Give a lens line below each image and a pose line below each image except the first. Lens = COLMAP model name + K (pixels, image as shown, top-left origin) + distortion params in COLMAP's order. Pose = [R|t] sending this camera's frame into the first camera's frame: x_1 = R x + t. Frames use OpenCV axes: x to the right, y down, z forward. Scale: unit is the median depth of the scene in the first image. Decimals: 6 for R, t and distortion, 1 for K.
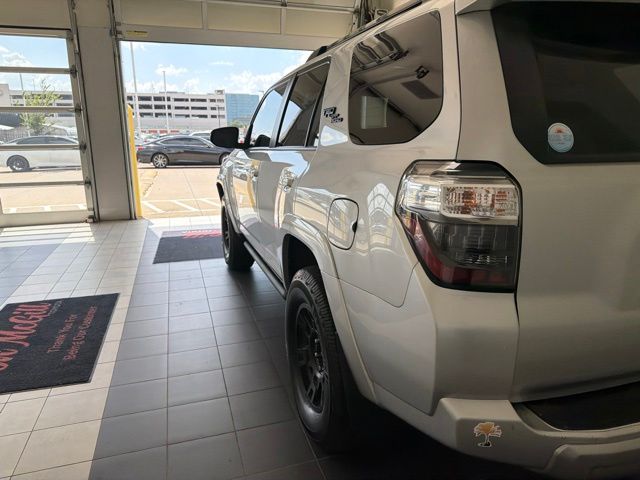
lens RADIAL K [[451.3, 0, 320.0], [0, 451.3, 240.0], [0, 0, 1]] dist [0.022082, -0.002241]
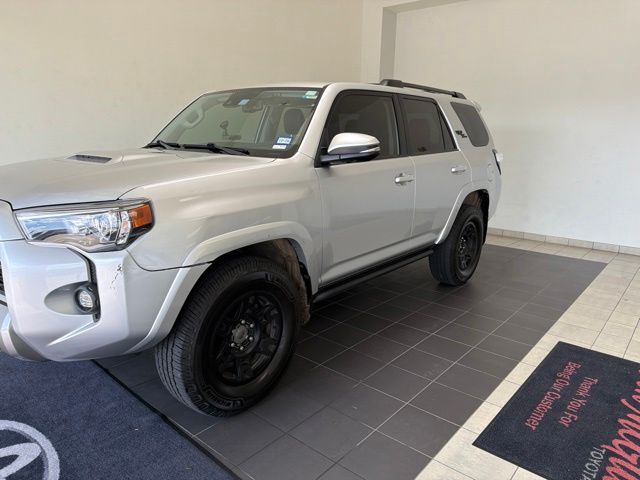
lens RADIAL K [[451.3, 0, 320.0], [0, 451.3, 240.0], [0, 0, 1]] dist [0.022082, -0.002241]
pose [[-0.523653, -0.196690, 0.828916, -1.224031], [0.182681, 0.924426, 0.334759, -0.525184], [-0.832115, 0.326725, -0.448147, 2.160355]]
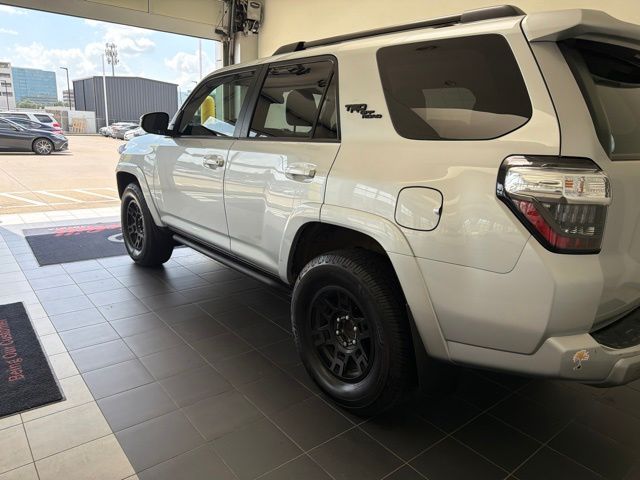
lens RADIAL K [[451.3, 0, 320.0], [0, 451.3, 240.0], [0, 0, 1]] dist [0.022082, -0.002241]
pose [[0.931377, -0.045049, 0.361257, -0.374900], [0.038669, 0.998942, 0.024874, 0.003375], [-0.361996, -0.009198, 0.932134, 0.008794]]
